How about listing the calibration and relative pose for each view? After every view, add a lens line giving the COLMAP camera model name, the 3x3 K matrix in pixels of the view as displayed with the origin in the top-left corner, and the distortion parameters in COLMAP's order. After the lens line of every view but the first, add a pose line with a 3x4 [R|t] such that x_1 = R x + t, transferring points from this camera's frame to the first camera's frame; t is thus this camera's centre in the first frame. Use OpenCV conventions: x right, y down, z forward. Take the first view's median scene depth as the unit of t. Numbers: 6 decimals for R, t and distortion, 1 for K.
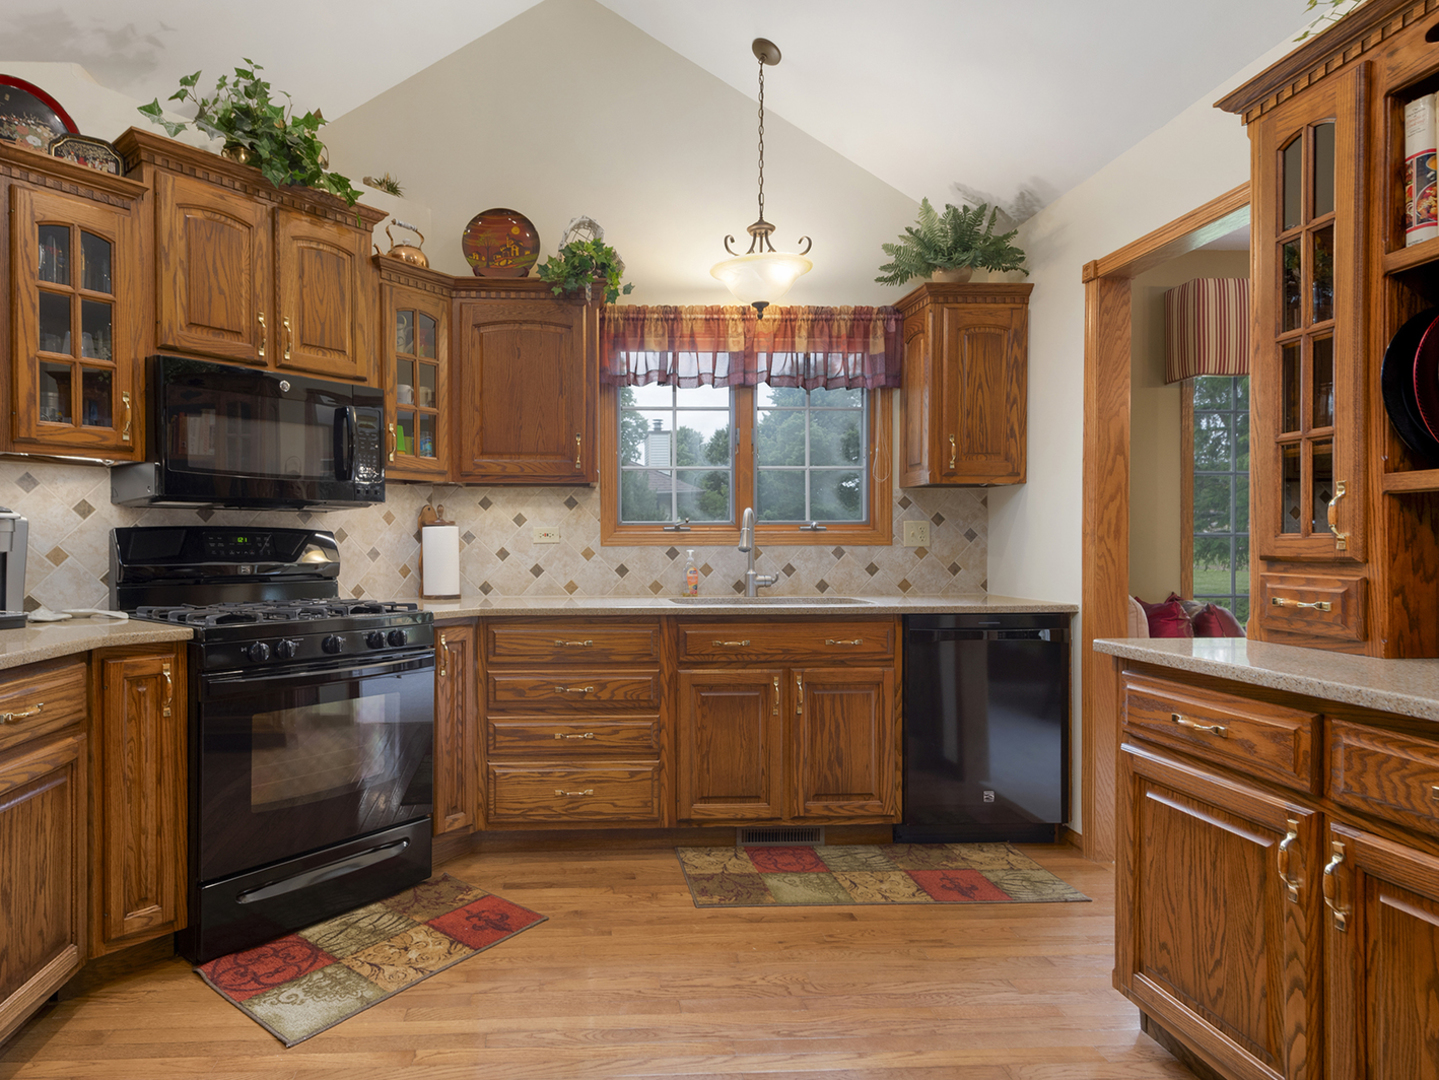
lens RADIAL K [[785.8, 0, 719.5], [0, 785.8, 540.0], [0, 0, 1]] dist [0.013557, -0.000061]
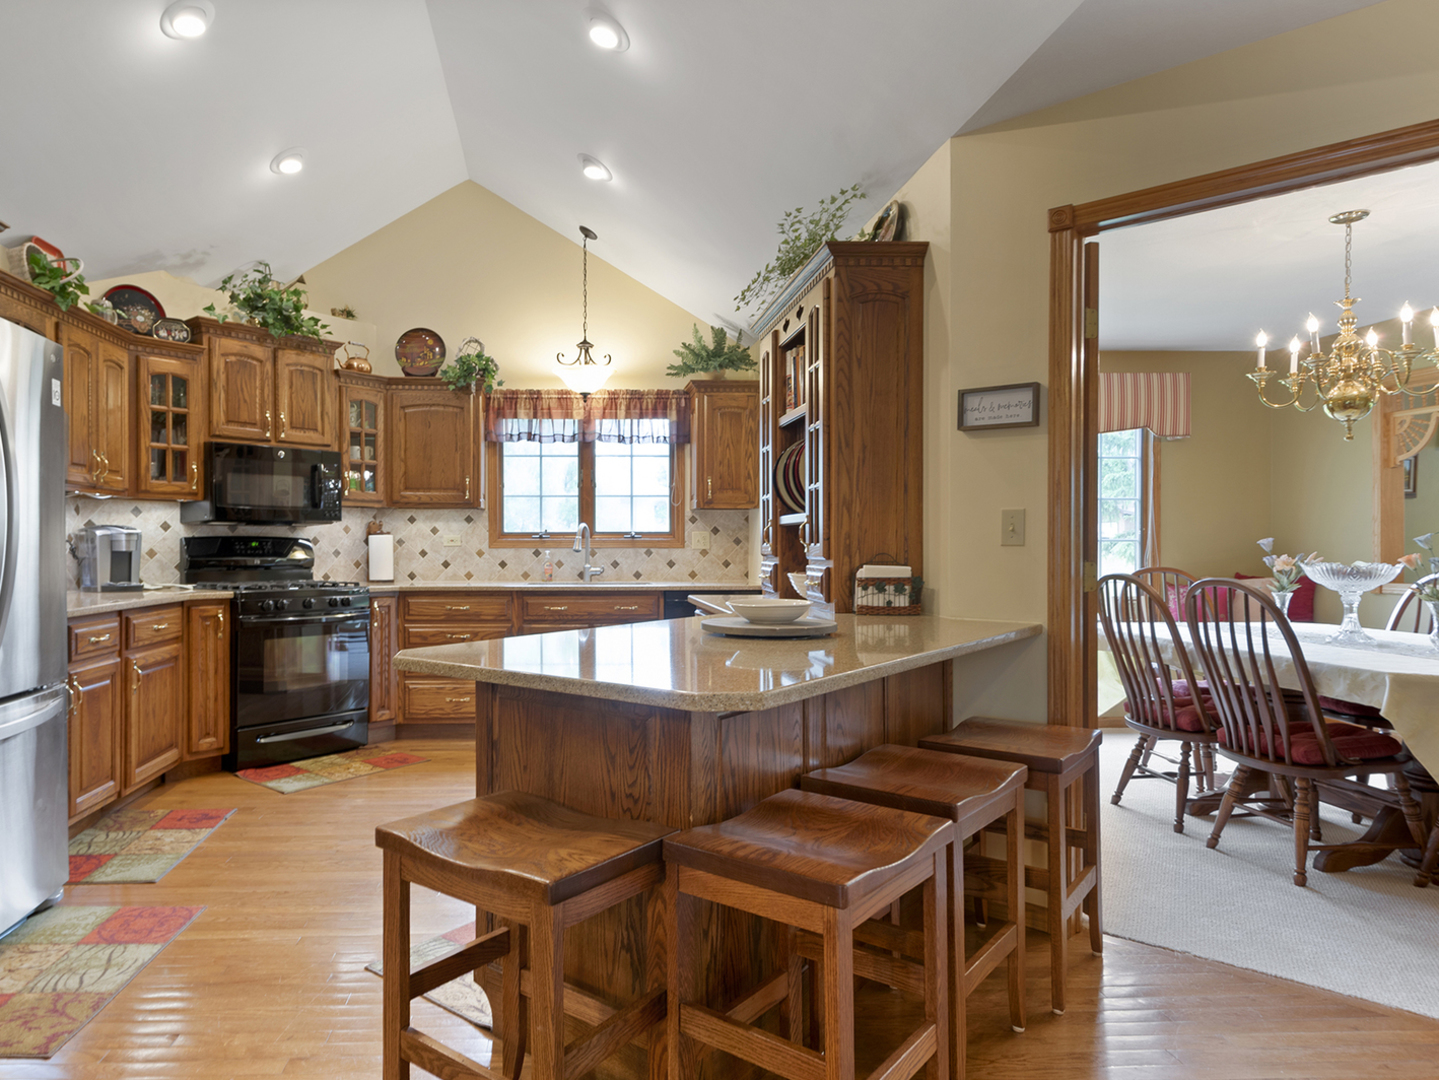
lens RADIAL K [[828.3, 0, 719.5], [0, 828.3, 540.0], [0, 0, 1]] dist [0.023326, 0.000180]
pose [[0.999986, 0.002085, -0.004793, 0.362320], [-0.002094, 0.999996, -0.002004, -0.006842], [0.004789, 0.002014, 0.999987, -0.712558]]
